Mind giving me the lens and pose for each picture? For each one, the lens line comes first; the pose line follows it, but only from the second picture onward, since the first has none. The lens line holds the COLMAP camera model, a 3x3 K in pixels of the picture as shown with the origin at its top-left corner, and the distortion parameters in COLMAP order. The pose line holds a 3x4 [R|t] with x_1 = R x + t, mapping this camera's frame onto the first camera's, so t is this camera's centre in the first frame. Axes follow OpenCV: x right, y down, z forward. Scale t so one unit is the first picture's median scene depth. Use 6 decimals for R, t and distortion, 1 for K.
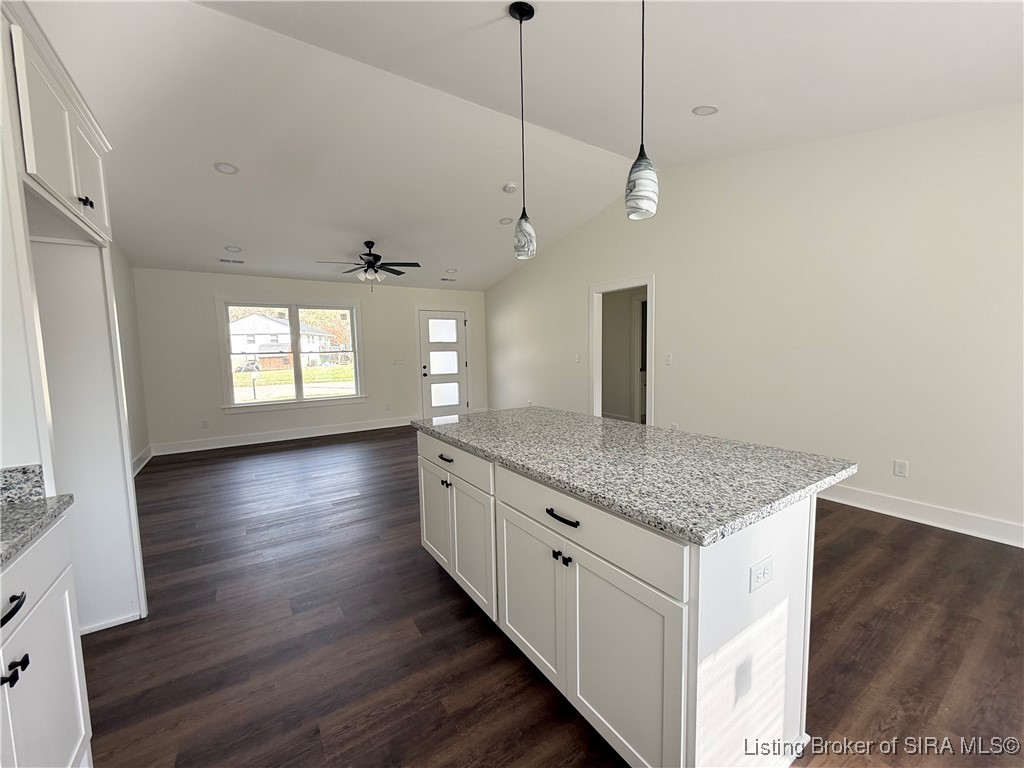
lens RADIAL K [[409.6, 0, 513.3], [0, 409.6, 385.1], [0, 0, 1]] dist [-0.002665, 0.001406]
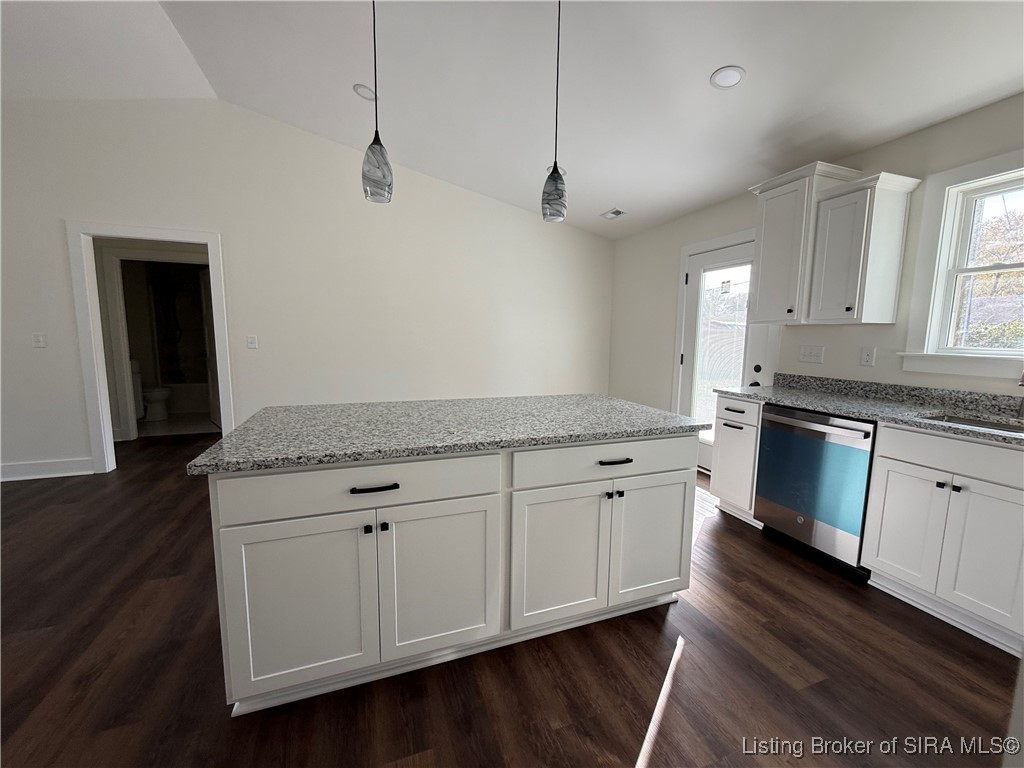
lens RADIAL K [[409.6, 0, 514.2], [0, 409.6, 384.7], [0, 0, 1]] dist [-0.002665, 0.001406]
pose [[0.231864, -0.097448, 0.967855, -0.915923], [0.065930, 0.994256, 0.084312, -0.026934], [-0.970511, 0.044262, 0.236957, 0.807570]]
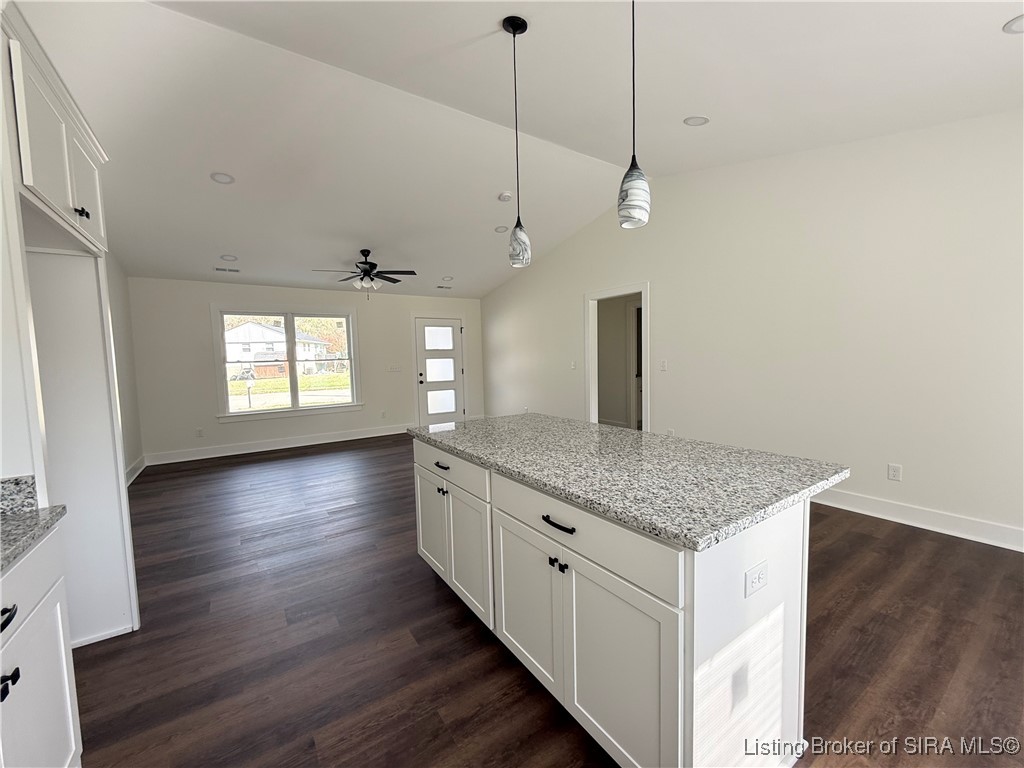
lens RADIAL K [[409.6, 0, 513.8], [0, 409.6, 385.0], [0, 0, 1]] dist [-0.002665, 0.001406]
pose [[0.999937, -0.005965, 0.009531, 0.002824], [0.006121, 0.999847, -0.016366, -0.001166], [-0.009432, 0.016423, 0.999821, -0.005573]]
